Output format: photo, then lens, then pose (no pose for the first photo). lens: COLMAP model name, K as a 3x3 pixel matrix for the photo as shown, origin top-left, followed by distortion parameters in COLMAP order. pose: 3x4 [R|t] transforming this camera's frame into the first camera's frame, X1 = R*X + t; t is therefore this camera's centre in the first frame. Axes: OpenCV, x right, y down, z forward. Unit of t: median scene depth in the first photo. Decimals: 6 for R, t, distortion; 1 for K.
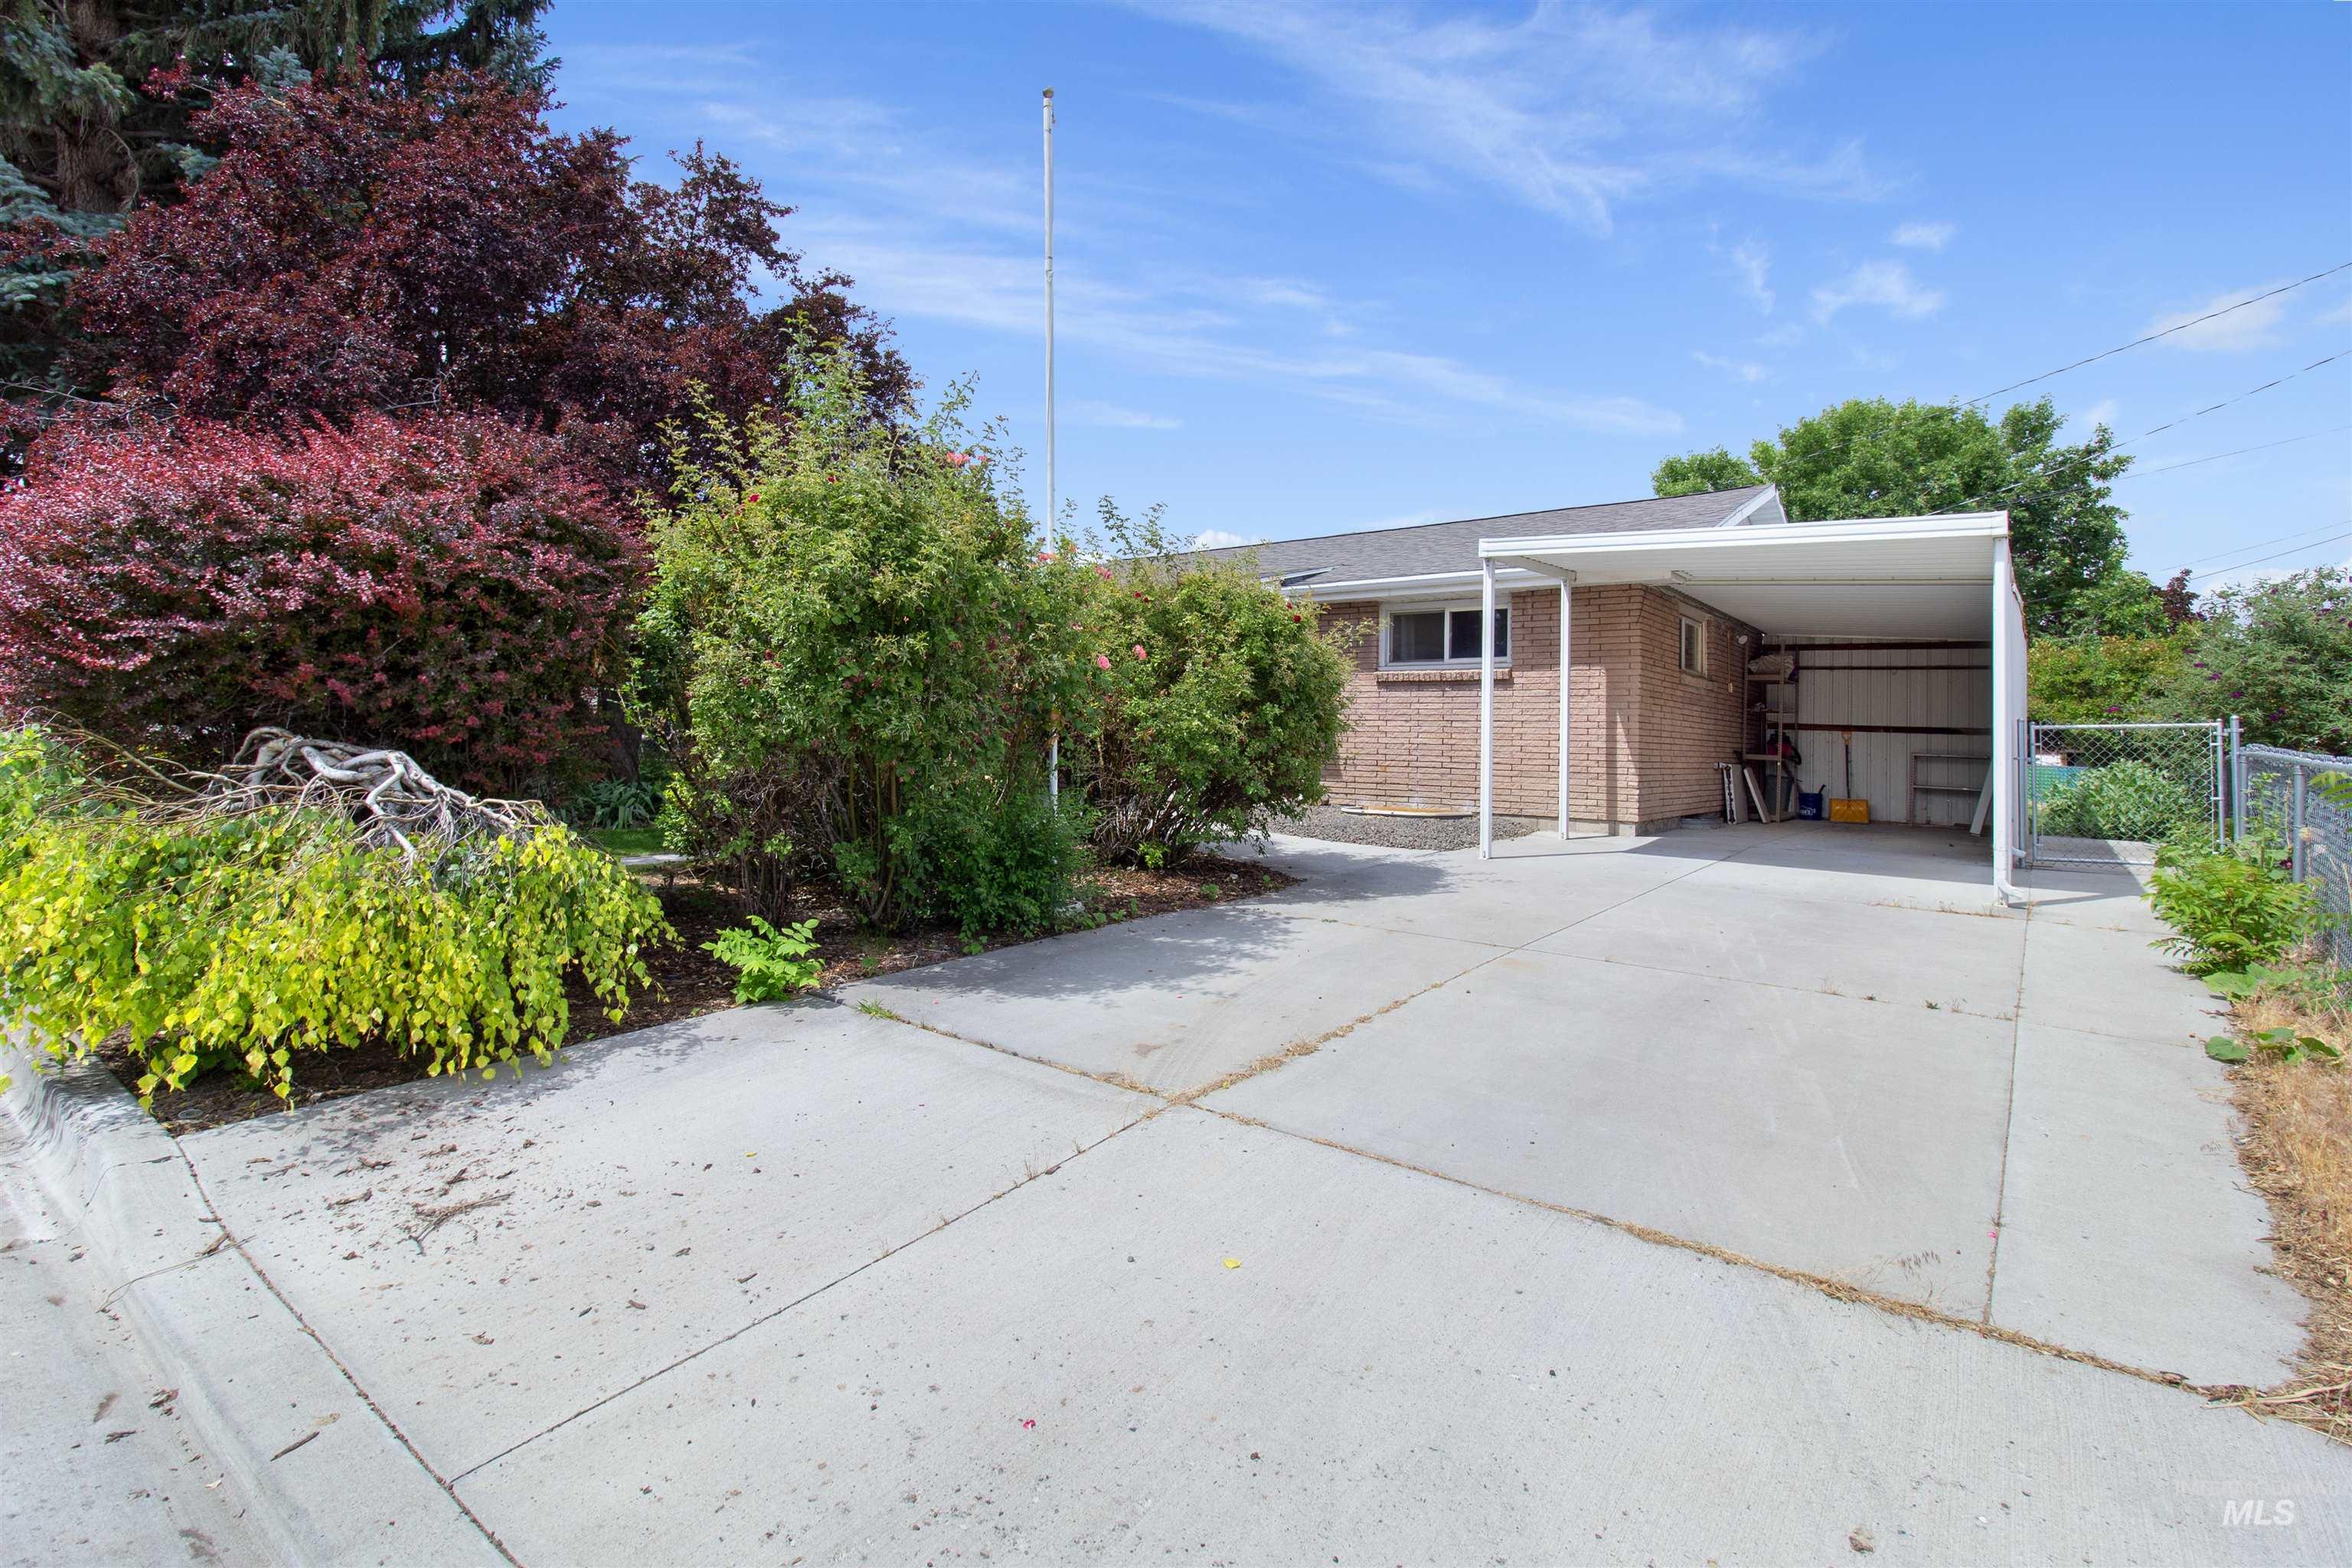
lens RADIAL K [[1101.5, 0, 1167.7], [0, 1101.5, 711.1], [0, 0, 1]] dist [0.003936, -0.001016]
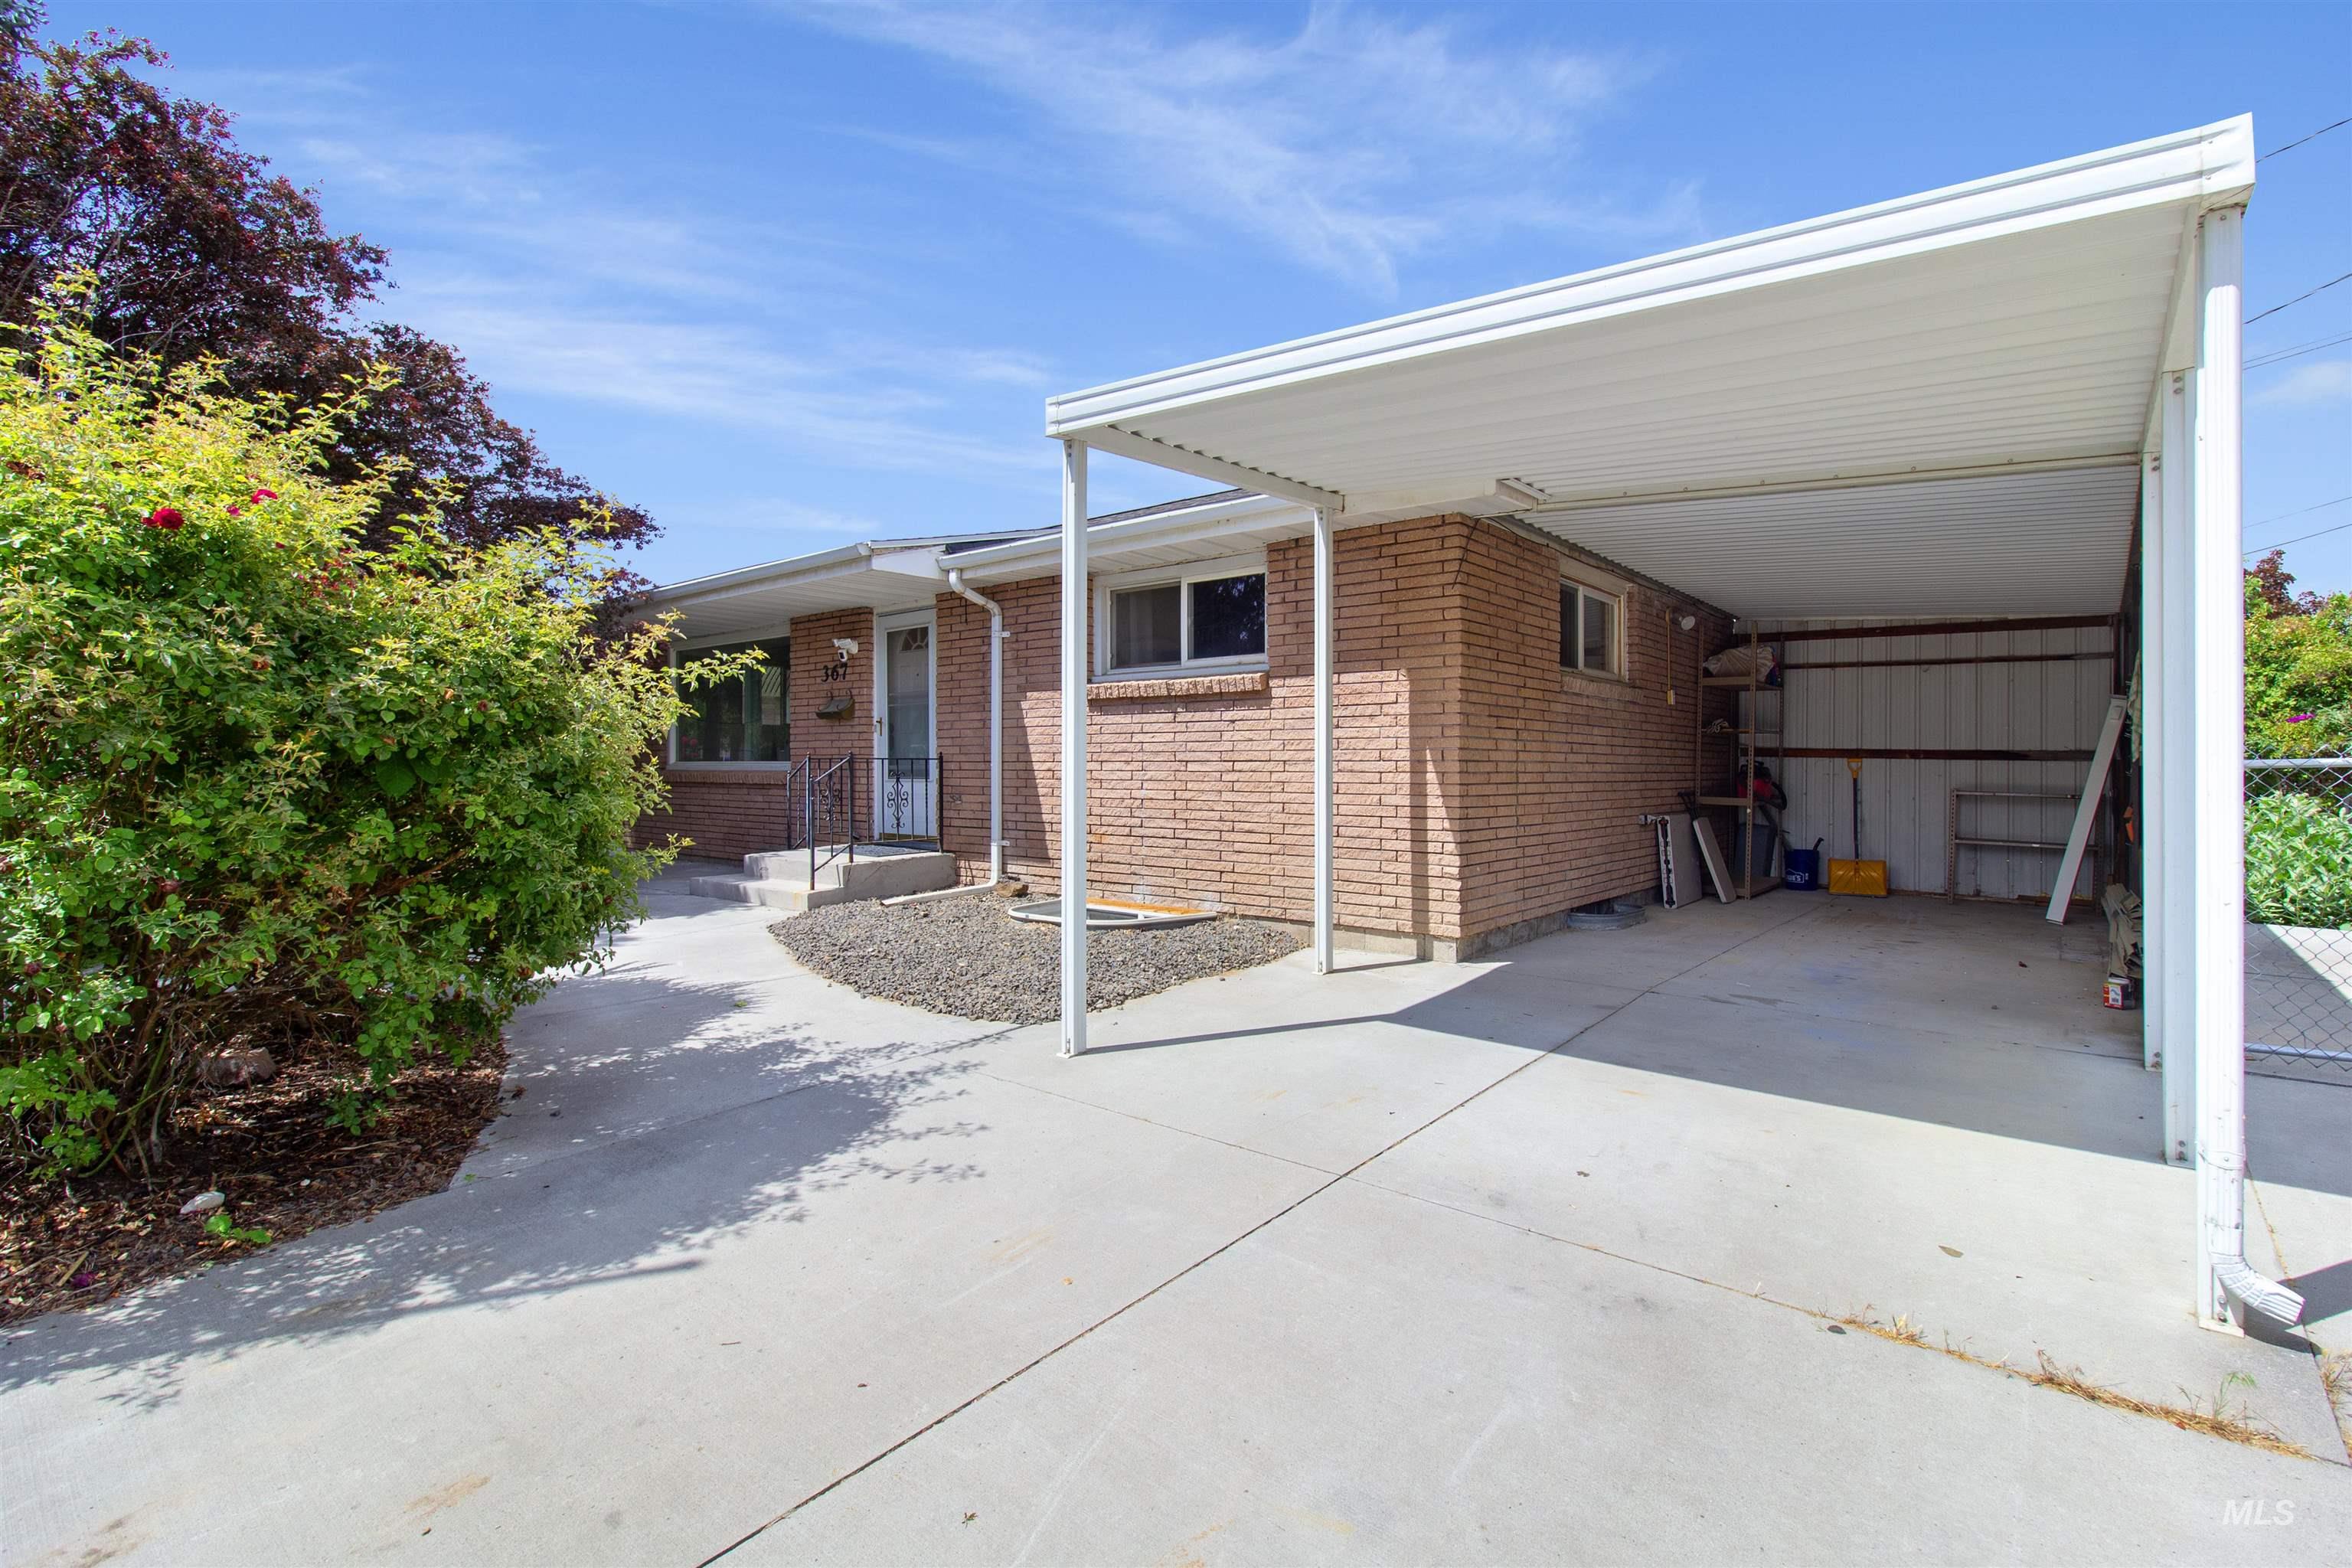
lens RADIAL K [[1101.5, 0, 1173.3], [0, 1101.5, 769.2], [0, 0, 1]] dist [0.003936, -0.001016]
pose [[0.999524, -0.021682, -0.021967, 0.287566], [0.022324, 0.999319, 0.029393, -0.005501], [0.021315, -0.029869, 0.999327, 0.426143]]
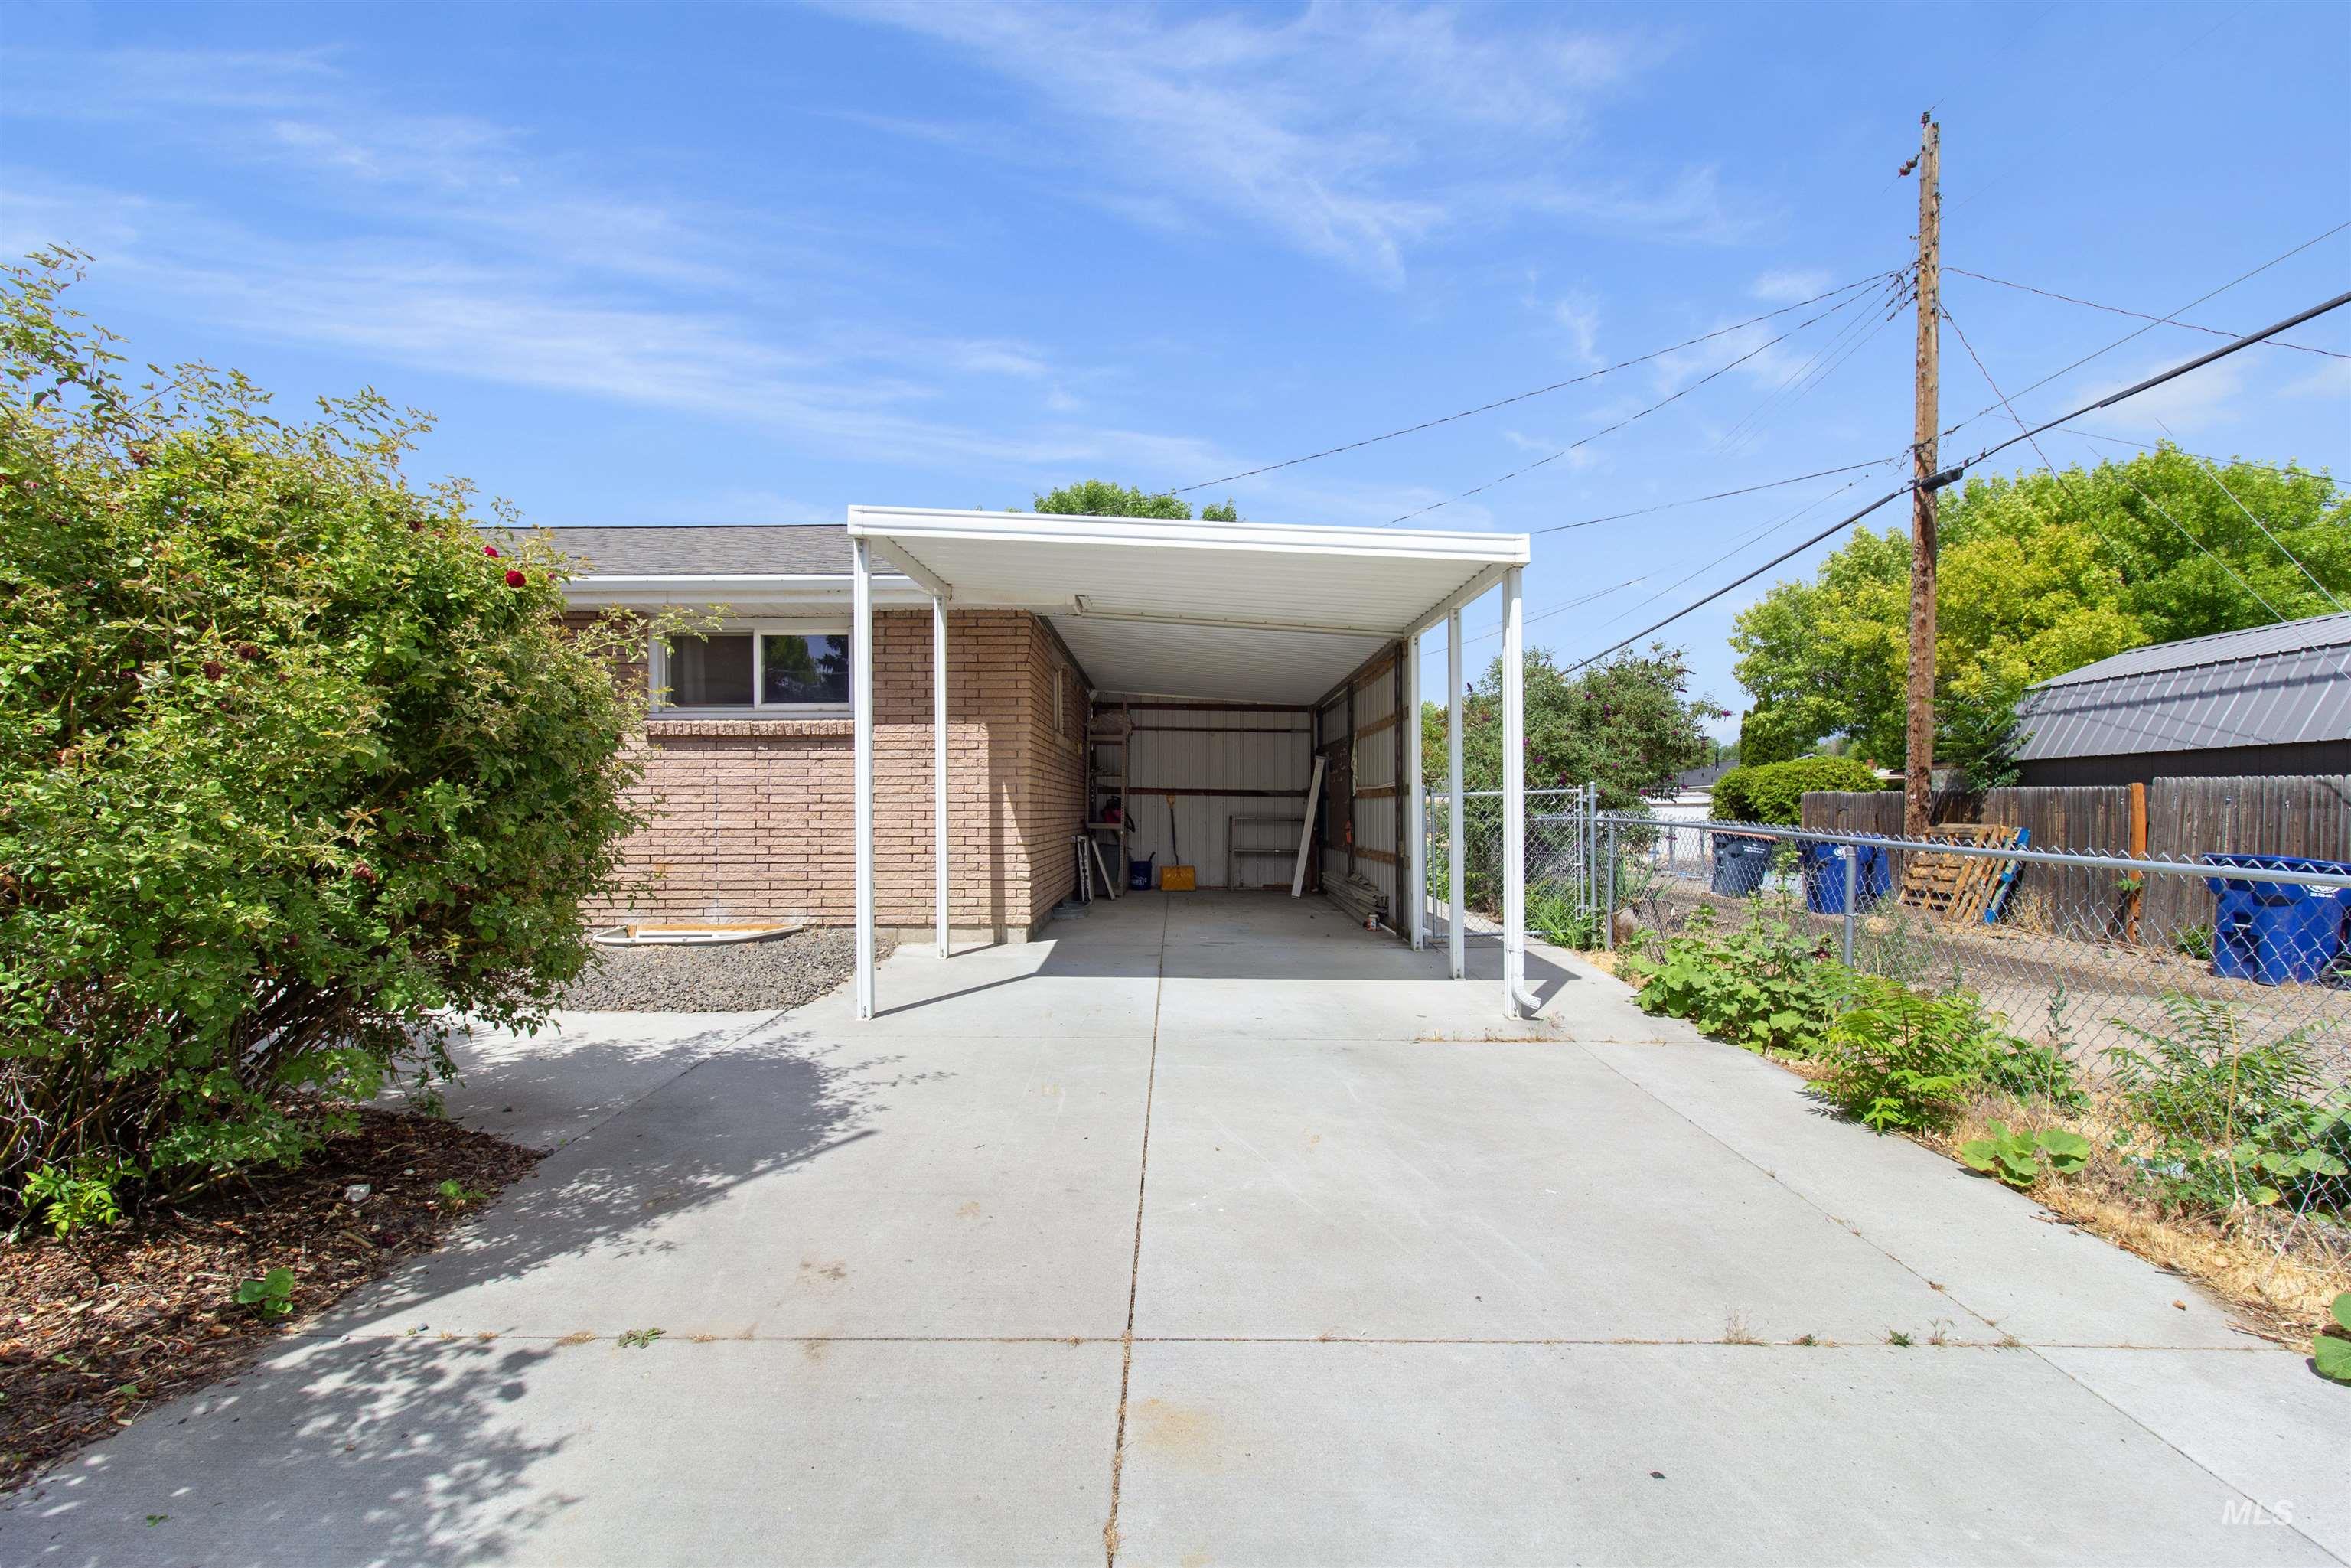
lens RADIAL K [[1101.0, 0, 1176.2], [0, 1101.0, 815.5], [0, 0, 1]] dist [0.003936, -0.001016]
pose [[0.785305, -0.030350, 0.618364, 0.034238], [0.004822, 0.999067, 0.042911, -0.006812], [-0.619090, -0.030716, 0.784719, 0.331538]]
